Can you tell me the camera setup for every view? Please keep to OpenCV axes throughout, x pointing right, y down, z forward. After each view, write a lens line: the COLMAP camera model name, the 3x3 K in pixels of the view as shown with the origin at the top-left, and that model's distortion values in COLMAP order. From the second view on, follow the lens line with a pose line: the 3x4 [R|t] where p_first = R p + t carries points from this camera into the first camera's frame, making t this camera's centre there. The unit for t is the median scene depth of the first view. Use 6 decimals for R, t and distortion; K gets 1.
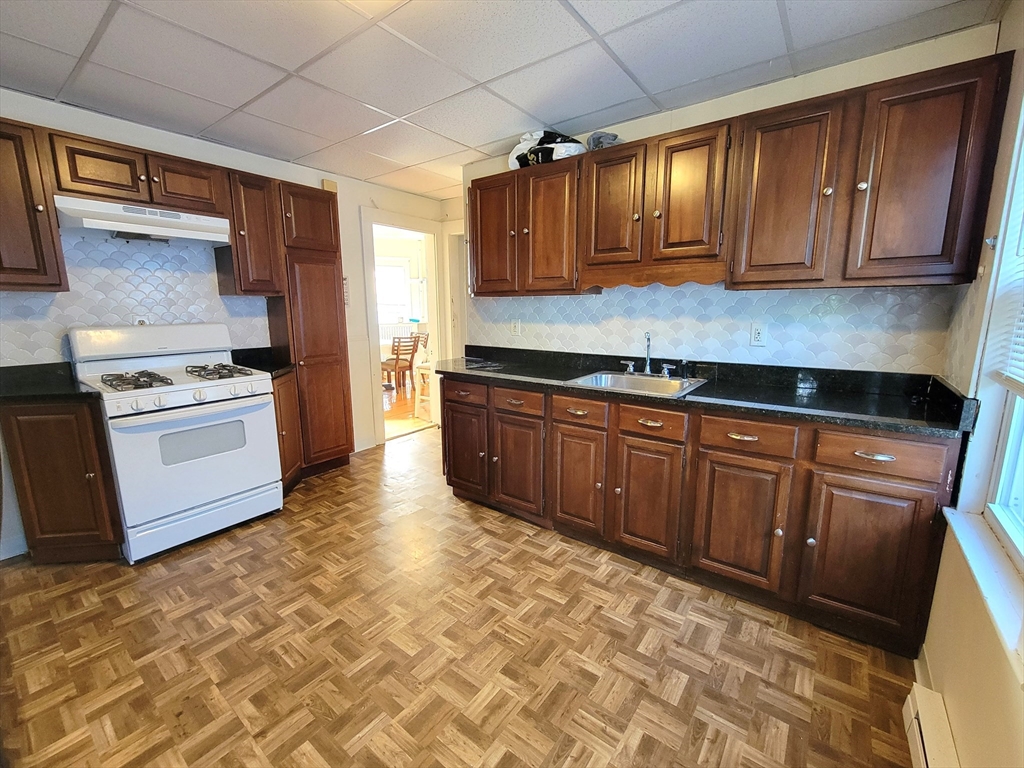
lens RADIAL K [[434.1, 0, 512.0], [0, 434.1, 384.0], [0, 0, 1]] dist [-0.001401, -0.000209]
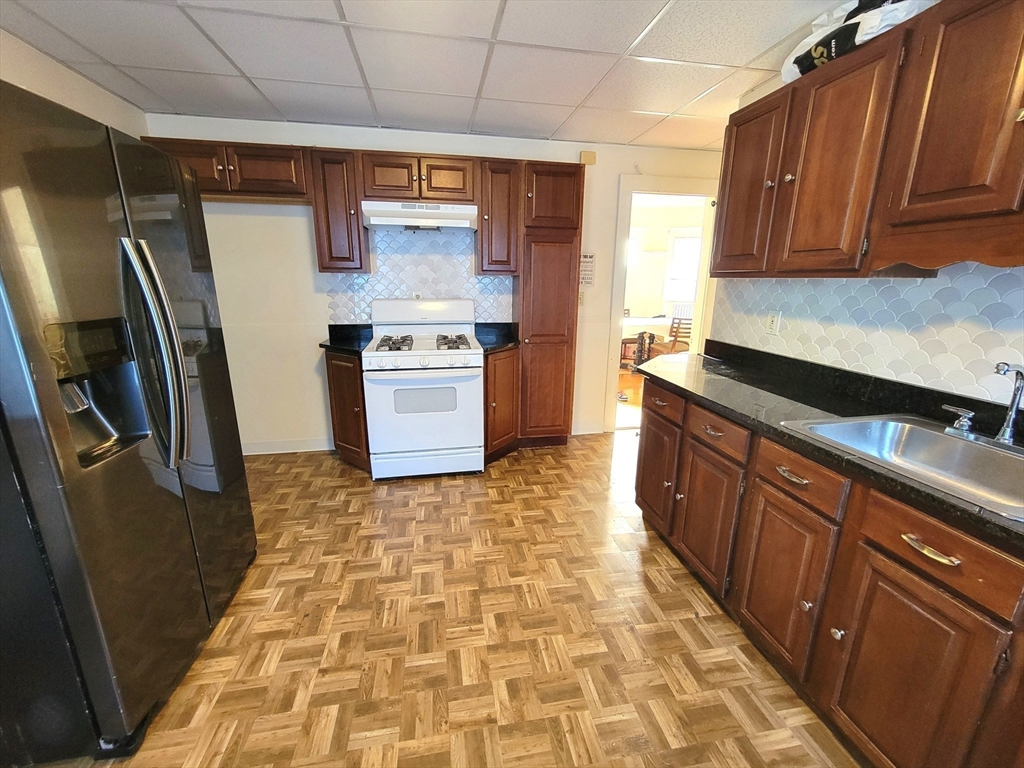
lens RADIAL K [[422.2, 0, 512.0], [0, 422.2, 384.0], [0, 0, 1]] dist [-0.000098, -0.000486]
pose [[0.734852, 0.175971, -0.655002, 0.201604], [-0.130757, 0.984395, 0.117767, -0.072115], [0.665504, -0.000895, 0.746394, 0.261936]]
